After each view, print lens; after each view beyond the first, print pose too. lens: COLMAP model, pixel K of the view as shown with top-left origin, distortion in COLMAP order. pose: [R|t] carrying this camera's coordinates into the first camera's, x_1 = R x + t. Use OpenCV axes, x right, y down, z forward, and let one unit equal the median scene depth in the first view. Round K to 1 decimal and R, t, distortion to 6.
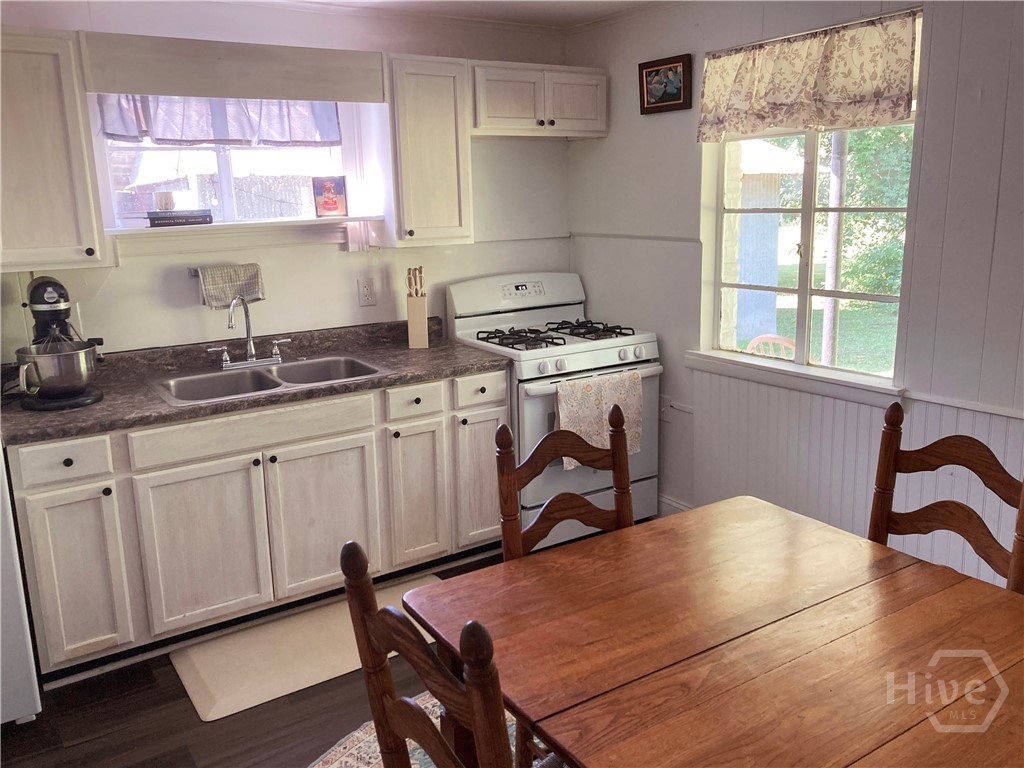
lens RADIAL K [[853.5, 0, 528.4], [0, 853.5, 381.5], [0, 0, 1]] dist [0.089141, -0.177405]
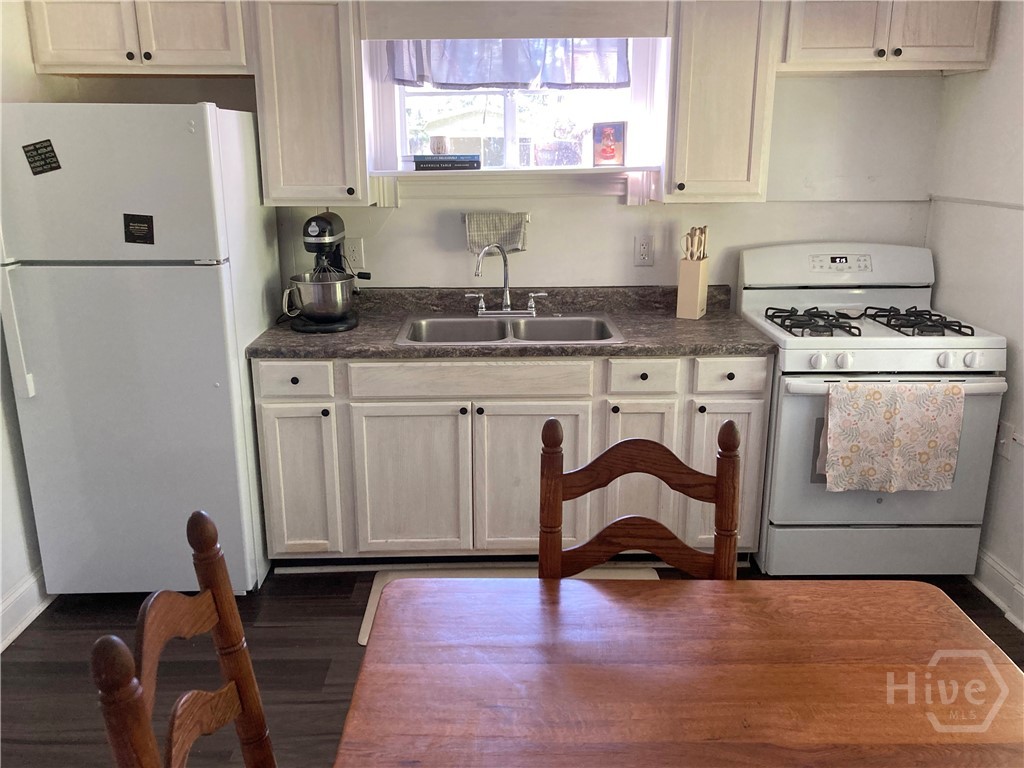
lens RADIAL K [[866.4, 0, 512.0], [0, 866.4, 384.0], [0, 0, 1]] dist [0.097322, -0.148209]
pose [[0.837205, 0.163934, -0.521742, 0.230619], [-0.135645, 0.986450, 0.092287, -0.034946], [0.529801, -0.006492, 0.848097, 0.154962]]
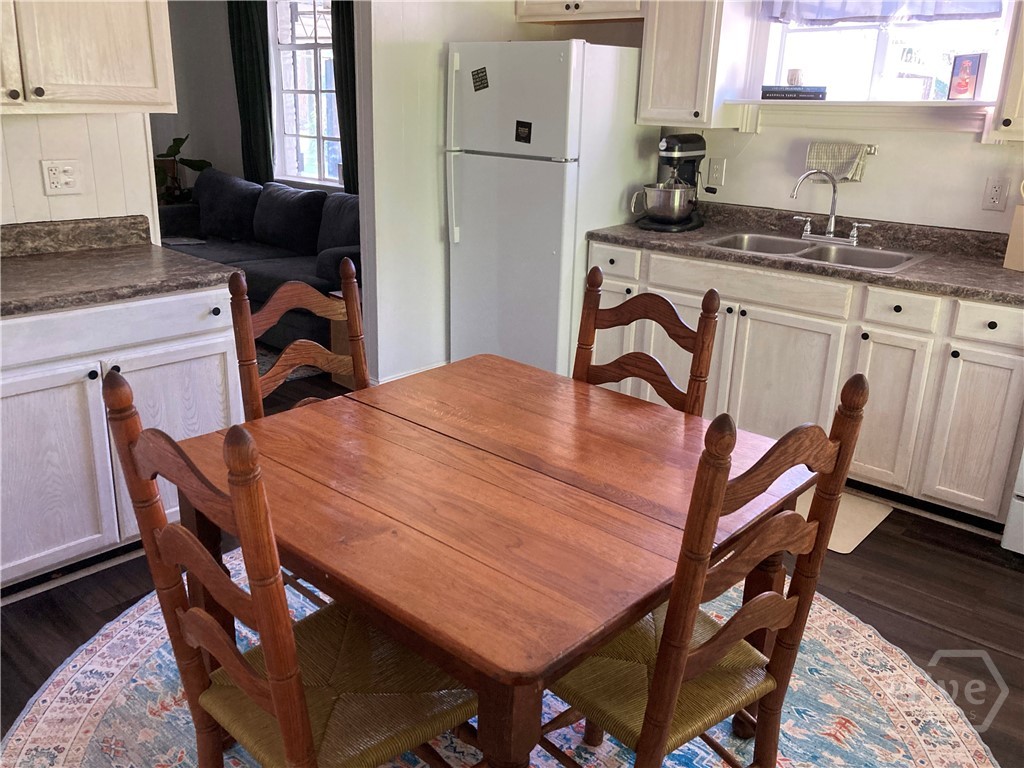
lens RADIAL K [[892.4, 0, 496.8], [0, 892.4, 387.8], [0, 0, 1]] dist [0.035000, -0.009243]
pose [[0.233919, 0.335147, -0.912666, 0.670286], [-0.244214, 0.928868, 0.278503, -0.061131], [0.941085, 0.157738, 0.299127, 0.328989]]
